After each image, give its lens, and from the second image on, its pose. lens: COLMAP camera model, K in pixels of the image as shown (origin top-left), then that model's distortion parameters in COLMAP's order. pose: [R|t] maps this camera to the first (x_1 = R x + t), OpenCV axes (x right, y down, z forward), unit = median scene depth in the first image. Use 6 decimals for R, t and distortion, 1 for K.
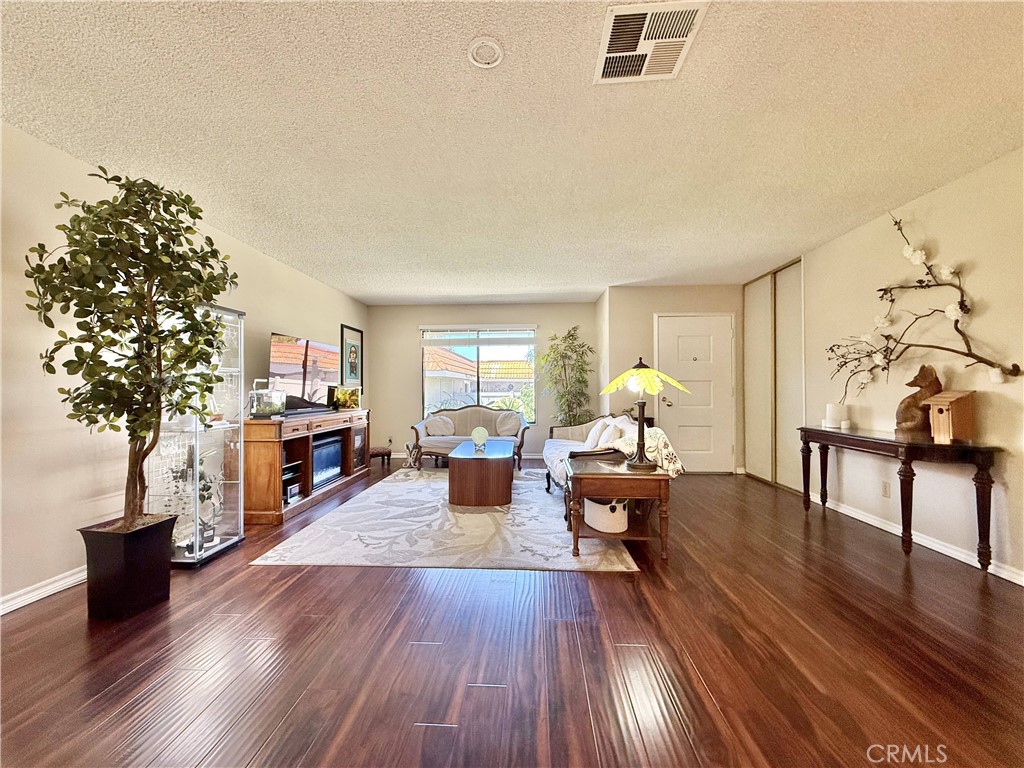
lens RADIAL K [[409.4, 0, 509.7], [0, 409.4, 387.4], [0, 0, 1]] dist [-0.000866, 0.000021]
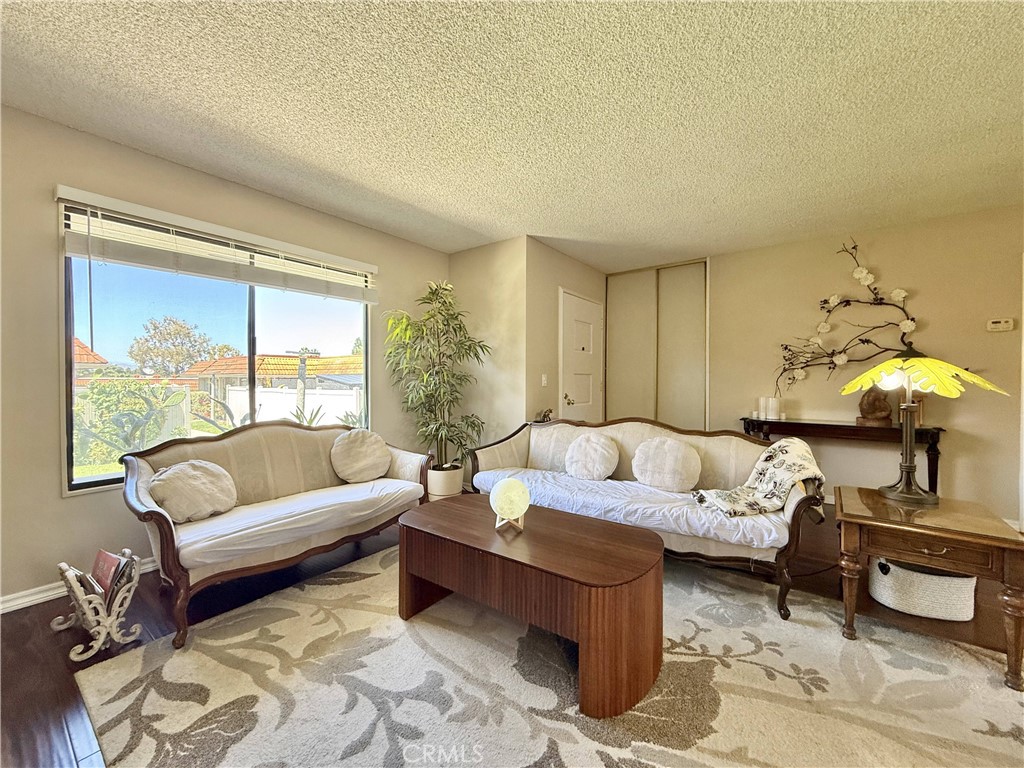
lens RADIAL K [[409.4, 0, 508.4], [0, 409.4, 384.2], [0, 0, 1]] dist [-0.000866, 0.000021]
pose [[0.560079, -0.003401, 0.828432, -0.513427], [-0.007623, 0.999928, 0.009258, -0.002073], [-0.828404, -0.011501, 0.560013, 0.945312]]
